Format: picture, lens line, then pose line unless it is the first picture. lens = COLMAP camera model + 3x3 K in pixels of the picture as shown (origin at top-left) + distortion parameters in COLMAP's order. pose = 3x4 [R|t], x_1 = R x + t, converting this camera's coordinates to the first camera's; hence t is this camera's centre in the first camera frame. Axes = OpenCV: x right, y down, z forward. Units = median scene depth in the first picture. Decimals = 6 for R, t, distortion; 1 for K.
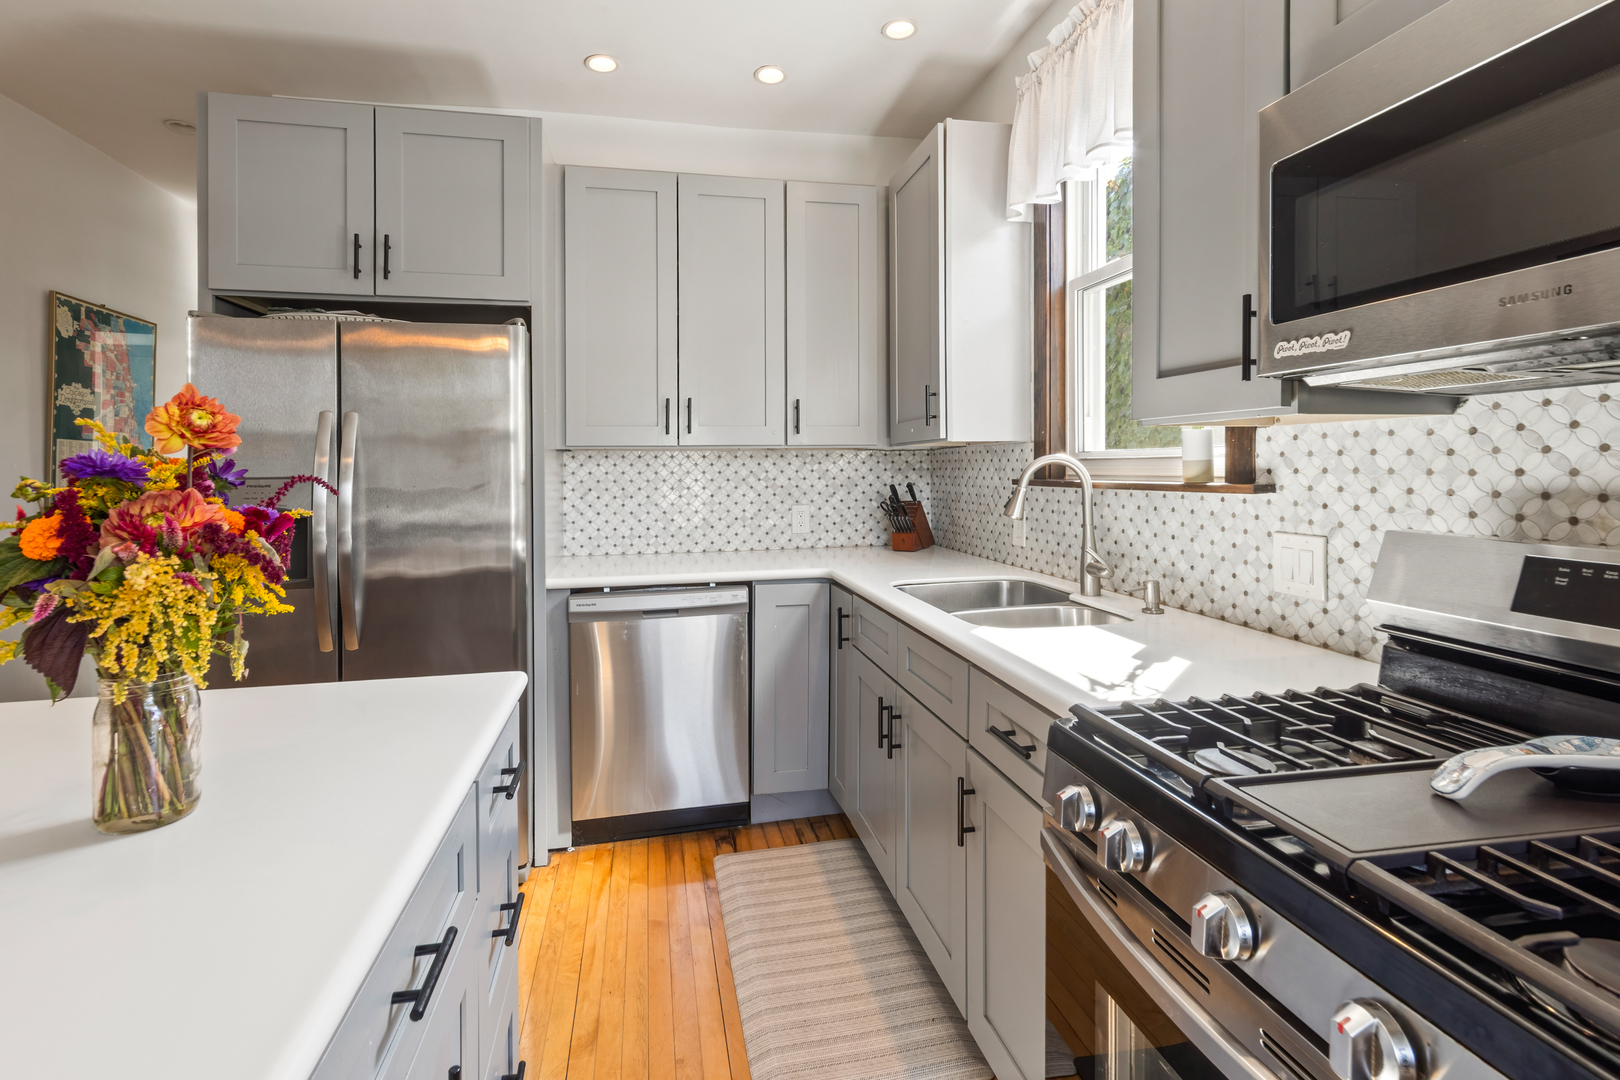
lens RADIAL K [[760.5, 0, 808.5], [0, 760.5, 476.2], [0, 0, 1]] dist [0.011513, -0.000643]
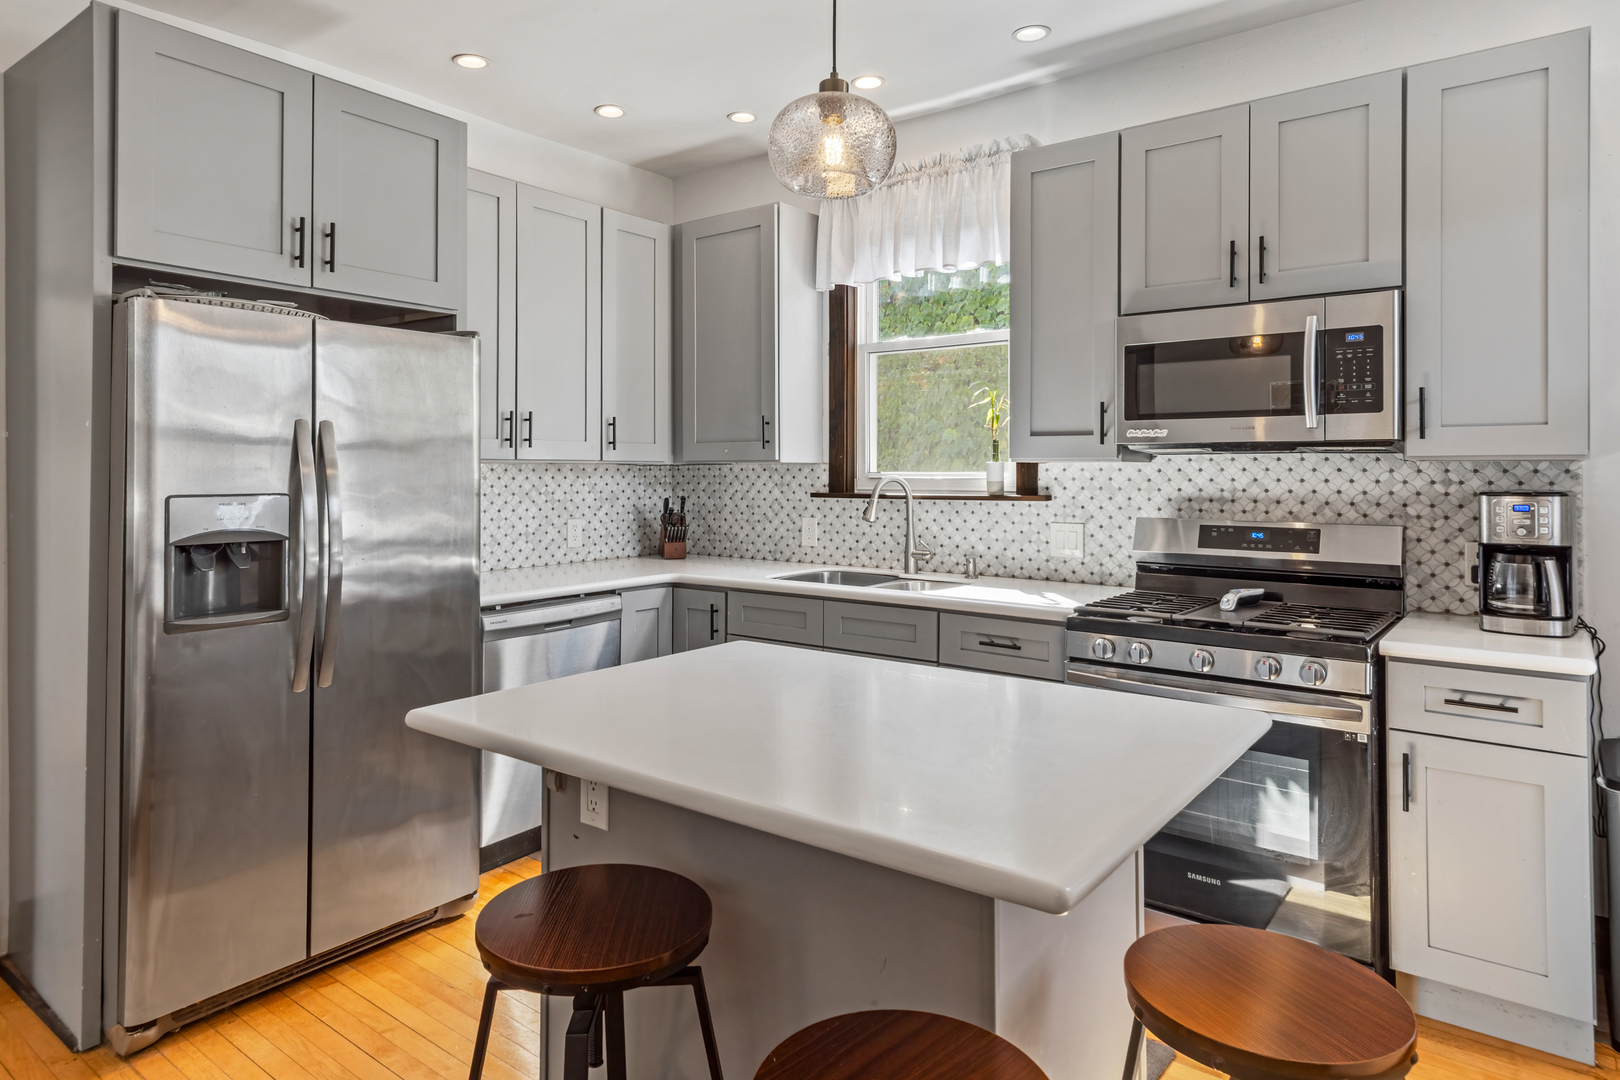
lens RADIAL K [[972.9, 0, 769.9], [0, 972.9, 469.3], [0, 0, 1]] dist [0.008501, 0.000357]
pose [[0.764107, 0.012471, 0.644969, -1.202266], [-0.000734, 0.999829, -0.018462, -0.007642], [-0.645089, 0.013633, 0.763986, -0.273120]]
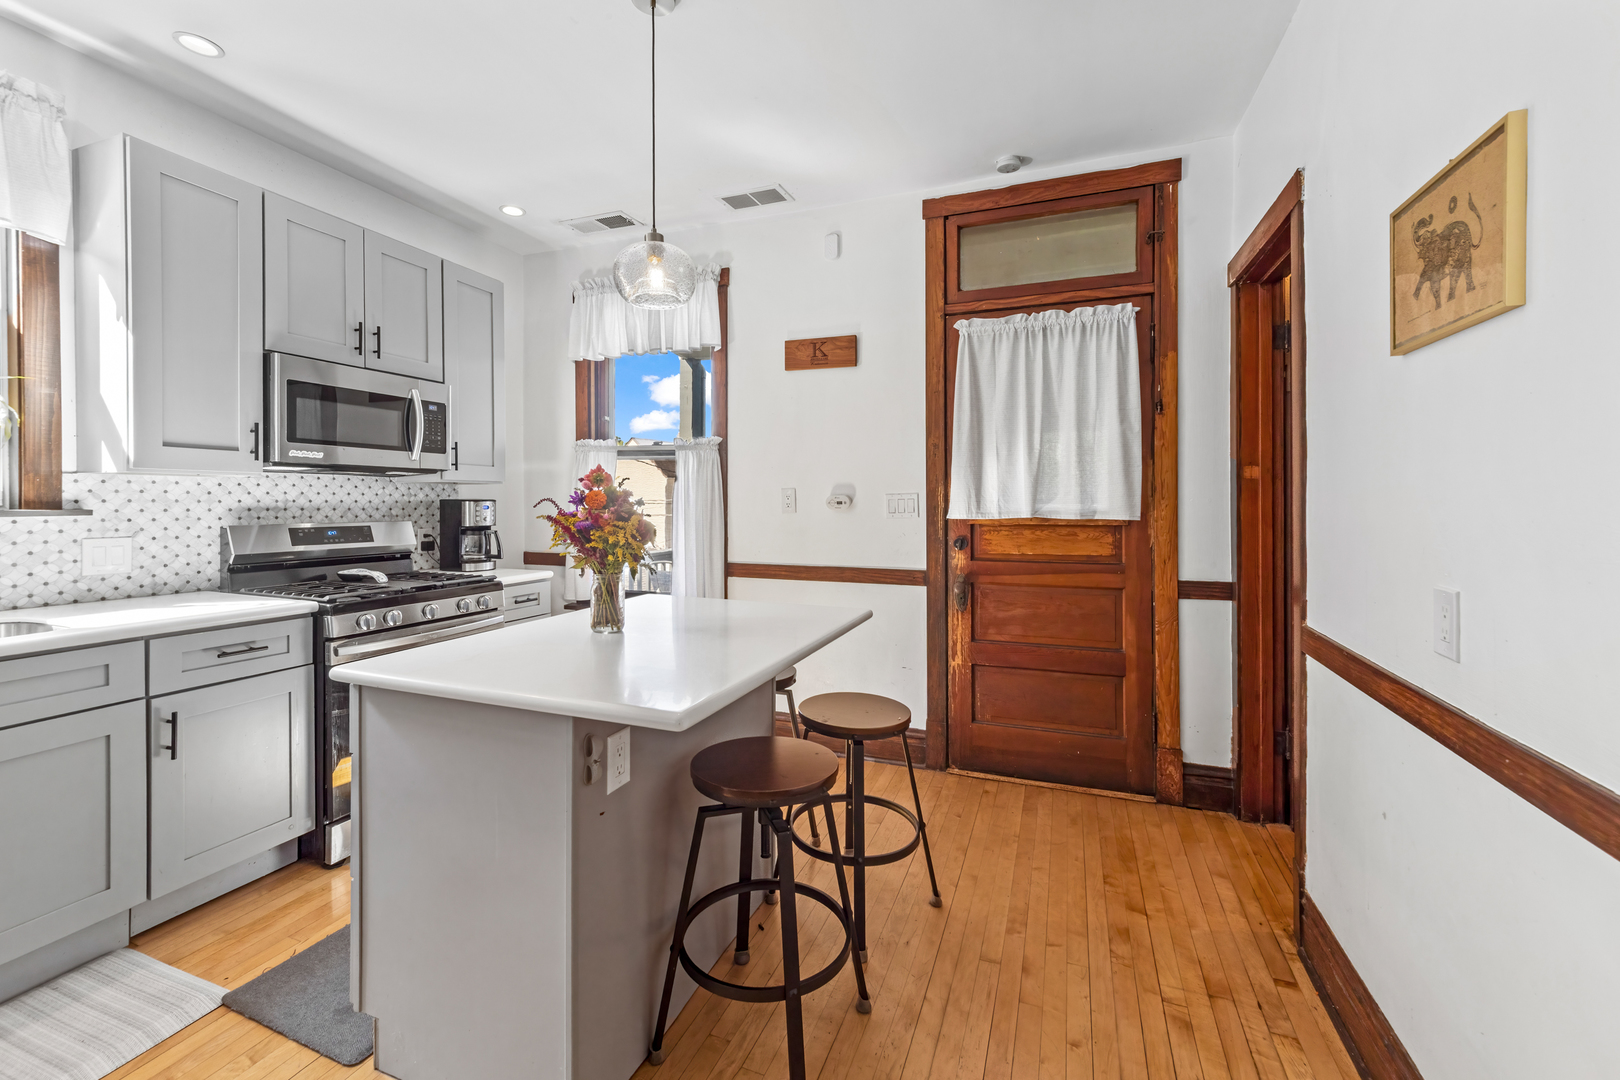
lens RADIAL K [[661.0, 0, 816.6], [0, 661.0, 500.4], [0, 0, 1]] dist [-0.000419, 0.000014]
pose [[-0.845132, 0.003968, 0.534543, -1.293536], [0.009033, 0.999936, 0.006859, -0.003524], [-0.534481, 0.010625, -0.845113, 1.207997]]
